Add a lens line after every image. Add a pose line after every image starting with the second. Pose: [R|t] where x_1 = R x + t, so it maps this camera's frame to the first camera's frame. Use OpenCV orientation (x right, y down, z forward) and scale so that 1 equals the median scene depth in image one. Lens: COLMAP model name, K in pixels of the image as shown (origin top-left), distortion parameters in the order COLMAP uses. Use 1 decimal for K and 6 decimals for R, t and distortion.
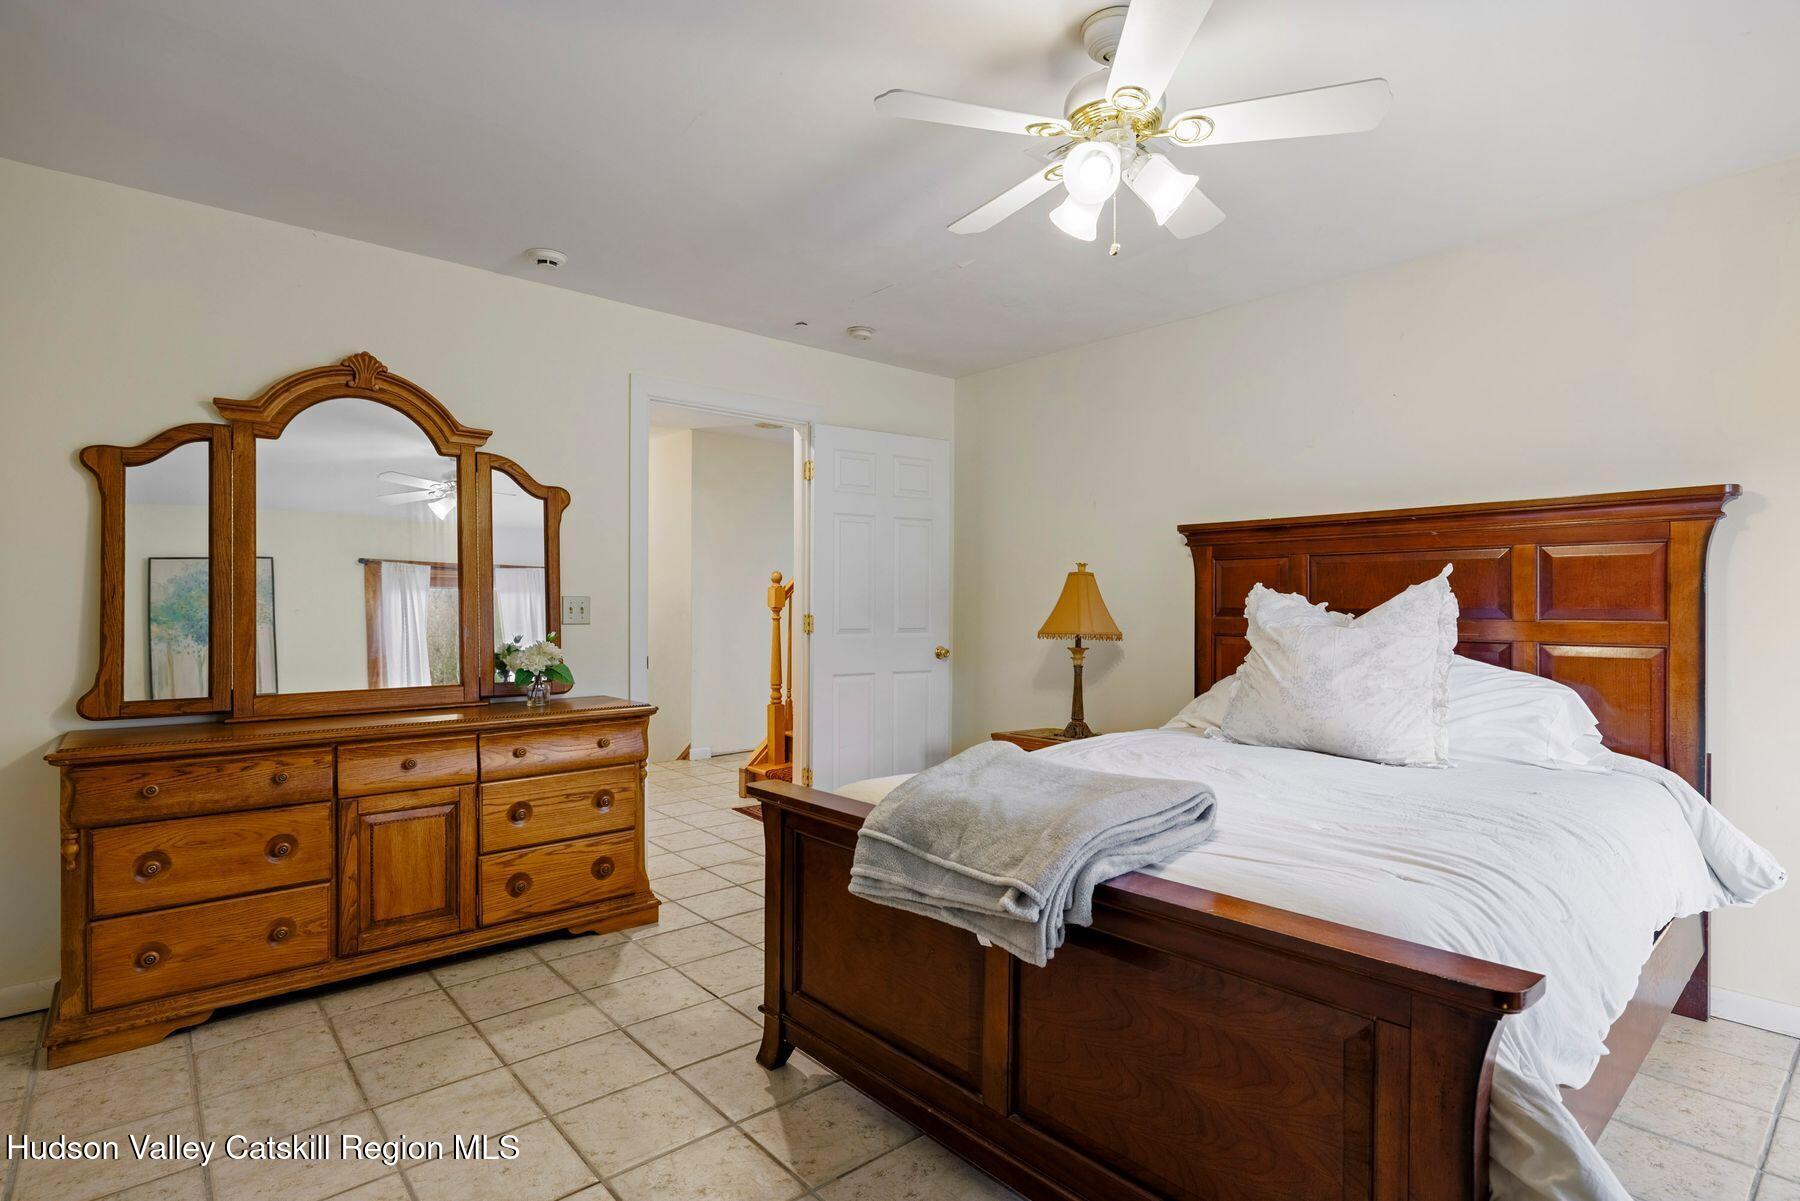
lens RADIAL K [[896.2, 0, 900.0], [0, 896.2, 600.5], [0, 0, 1]] dist [-0.000629, -0.000039]
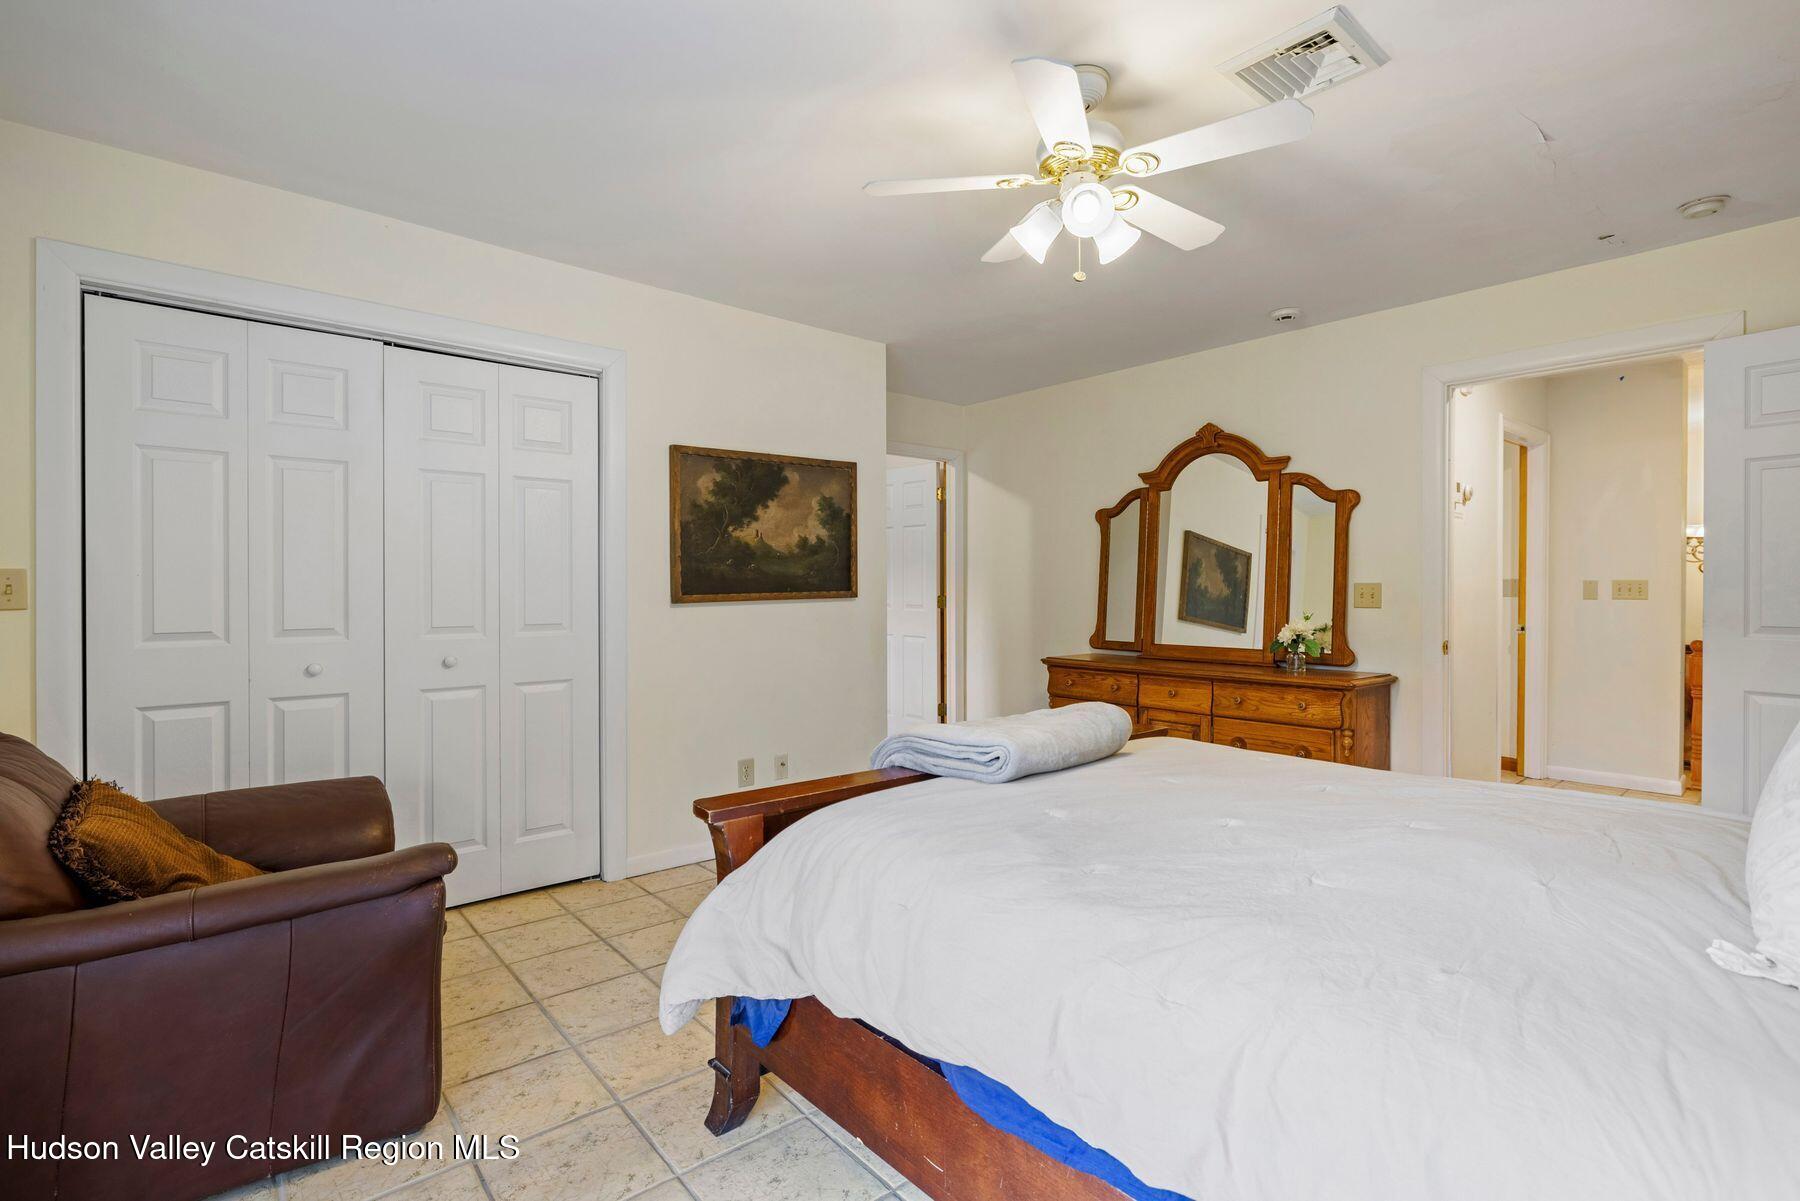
lens RADIAL K [[830.0, 0, 900.0], [0, 830.0, 600.5], [0, 0, 1]] dist [-0.002098, -0.000220]
pose [[0.002803, 0.013940, -0.999899, 0.815523], [0.003910, 0.999895, 0.013951, -0.000228], [0.999988, -0.003949, 0.002748, 0.484403]]
